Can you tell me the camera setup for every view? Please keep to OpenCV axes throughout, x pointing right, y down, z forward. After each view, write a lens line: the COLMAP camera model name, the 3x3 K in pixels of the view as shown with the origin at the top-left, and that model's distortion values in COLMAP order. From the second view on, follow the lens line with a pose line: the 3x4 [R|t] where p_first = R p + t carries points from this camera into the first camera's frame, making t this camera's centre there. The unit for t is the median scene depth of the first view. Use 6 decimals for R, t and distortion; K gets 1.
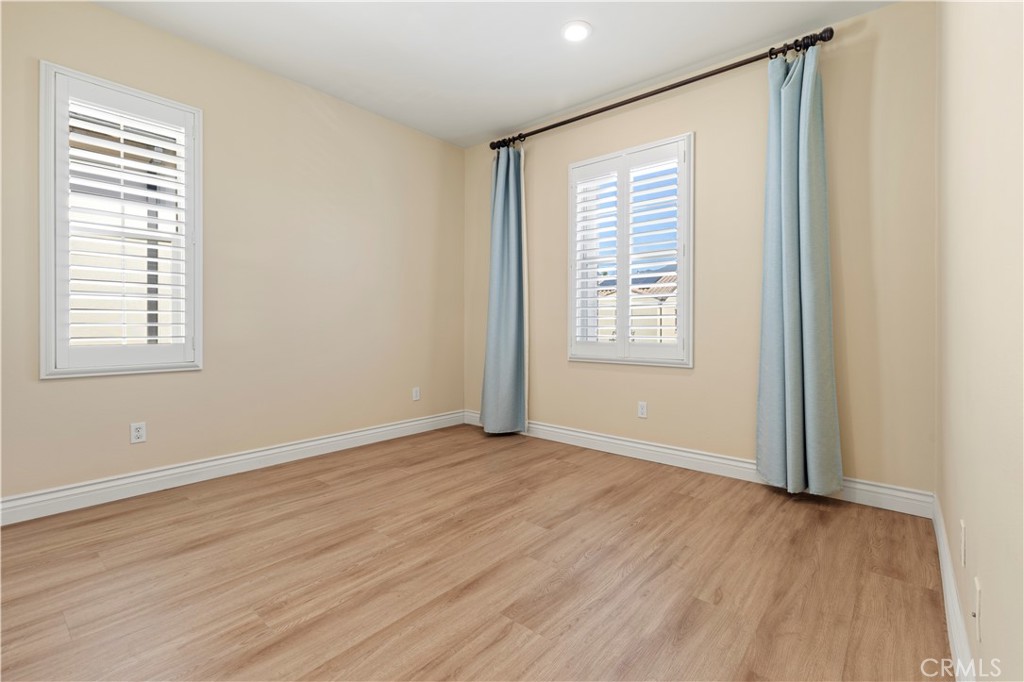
lens RADIAL K [[466.8, 0, 510.1], [0, 466.8, 341.5], [0, 0, 1]] dist [0.013277, -0.004422]
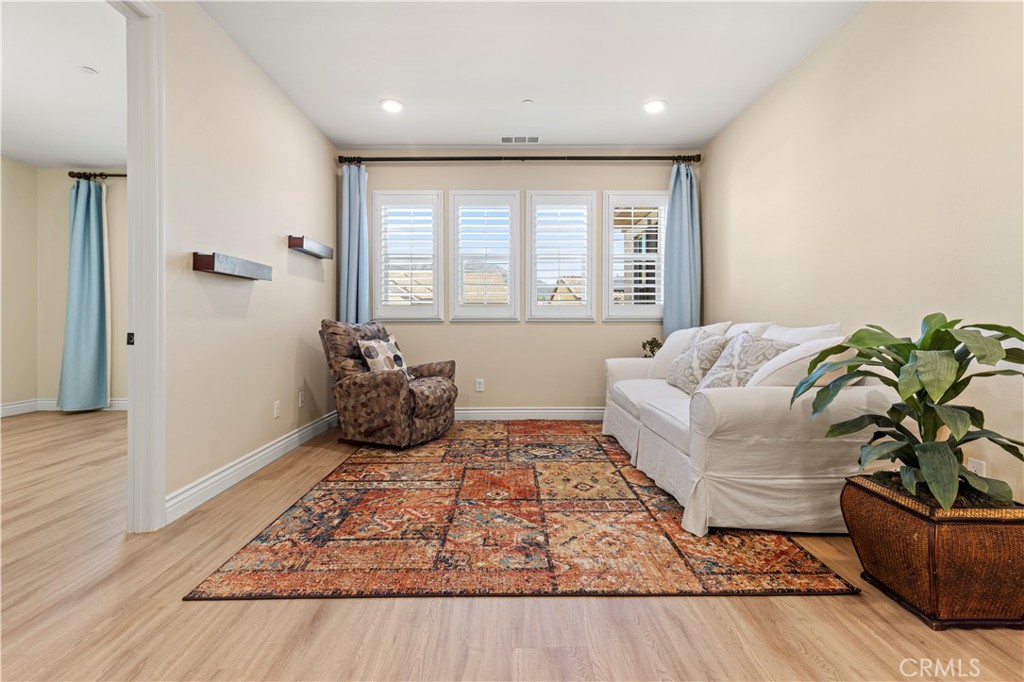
lens RADIAL K [[466.8, 0, 509.1], [0, 466.8, 331.9], [0, 0, 1]] dist [0.013277, -0.004422]
pose [[0.757167, -0.001553, 0.653220, 0.023529], [0.018268, 0.999656, -0.018798, 0.030102], [-0.652966, 0.026166, 0.756935, -0.663808]]
